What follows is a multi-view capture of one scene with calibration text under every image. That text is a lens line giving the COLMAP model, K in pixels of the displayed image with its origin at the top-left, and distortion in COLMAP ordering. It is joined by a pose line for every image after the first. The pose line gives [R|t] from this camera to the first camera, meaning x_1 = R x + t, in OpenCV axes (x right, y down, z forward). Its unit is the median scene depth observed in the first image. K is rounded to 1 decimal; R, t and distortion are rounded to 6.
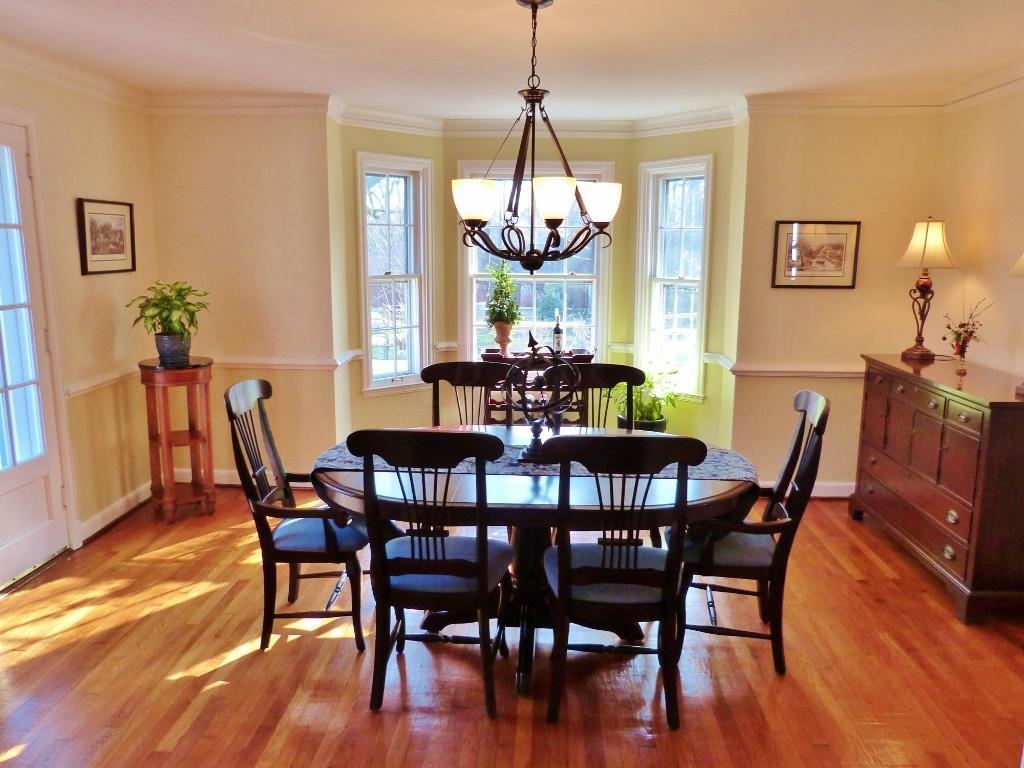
lens RADIAL K [[774.5, 0, 514.9], [0, 774.5, 381.4], [0, 0, 1]] dist [-0.003115, 0.002141]
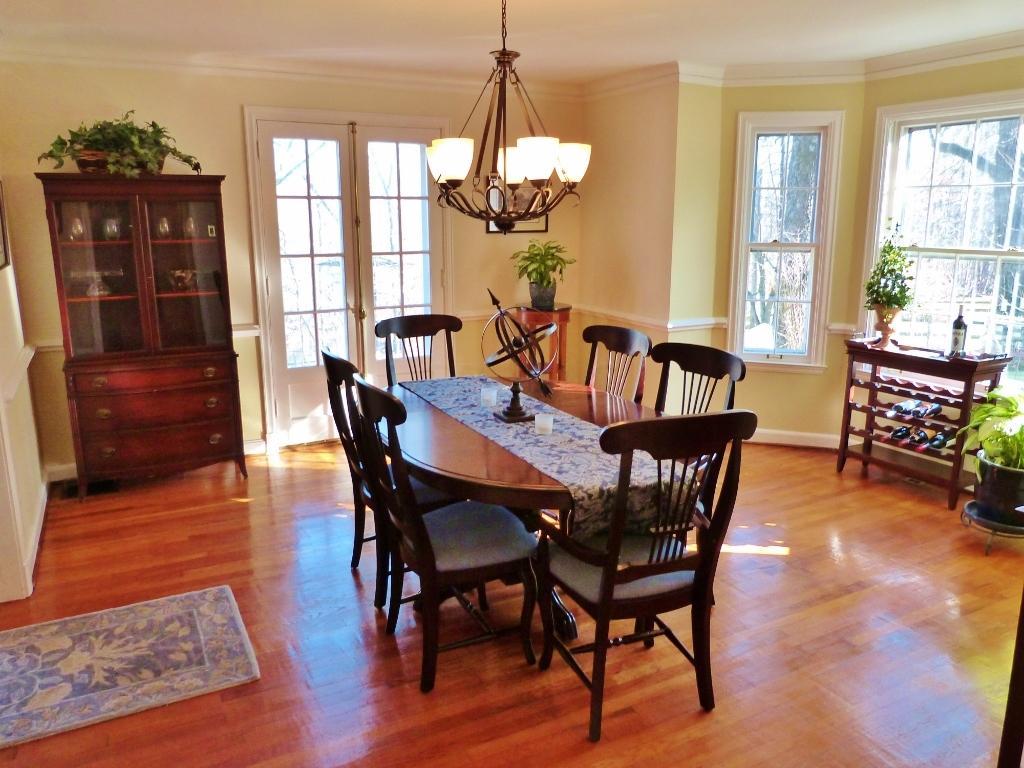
lens RADIAL K [[774.5, 0, 514.9], [0, 774.5, 381.4], [0, 0, 1]] dist [-0.003115, 0.002141]
pose [[0.514920, 0.177620, -0.838635, 0.578921], [-0.148304, 0.982005, 0.116927, -0.042966], [0.844312, 0.064165, 0.531996, 0.298878]]
